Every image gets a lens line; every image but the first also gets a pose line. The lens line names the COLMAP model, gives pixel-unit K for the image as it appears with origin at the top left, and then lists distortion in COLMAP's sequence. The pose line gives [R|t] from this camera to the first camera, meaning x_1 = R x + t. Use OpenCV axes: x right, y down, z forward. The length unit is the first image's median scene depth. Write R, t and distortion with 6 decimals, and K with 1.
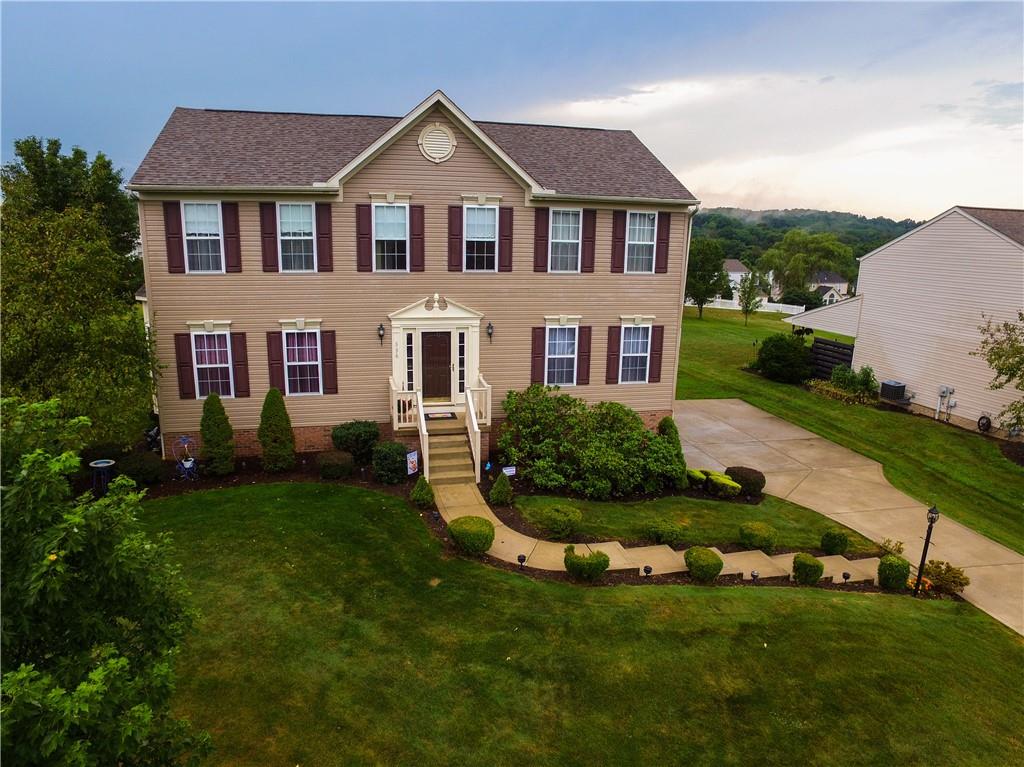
lens RADIAL K [[604.4, 0, 512.0], [0, 604.4, 383.5], [0, 0, 1]] dist [-0.124535, 0.092594]
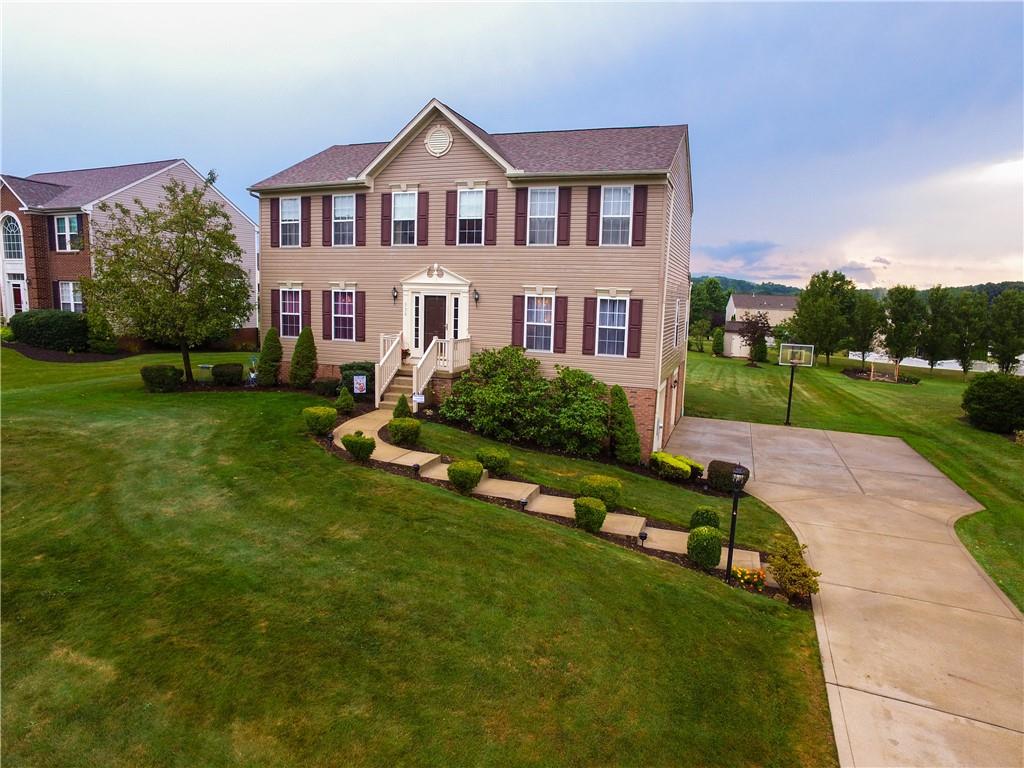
lens RADIAL K [[604.4, 0, 512.0], [0, 604.4, 384.0], [0, 0, 1]] dist [-0.124535, 0.092594]
pose [[0.855519, 0.088412, -0.510167, 0.638530], [-0.130075, 0.990414, -0.046490, 0.125544], [0.501166, 0.106133, 0.858818, 0.065778]]
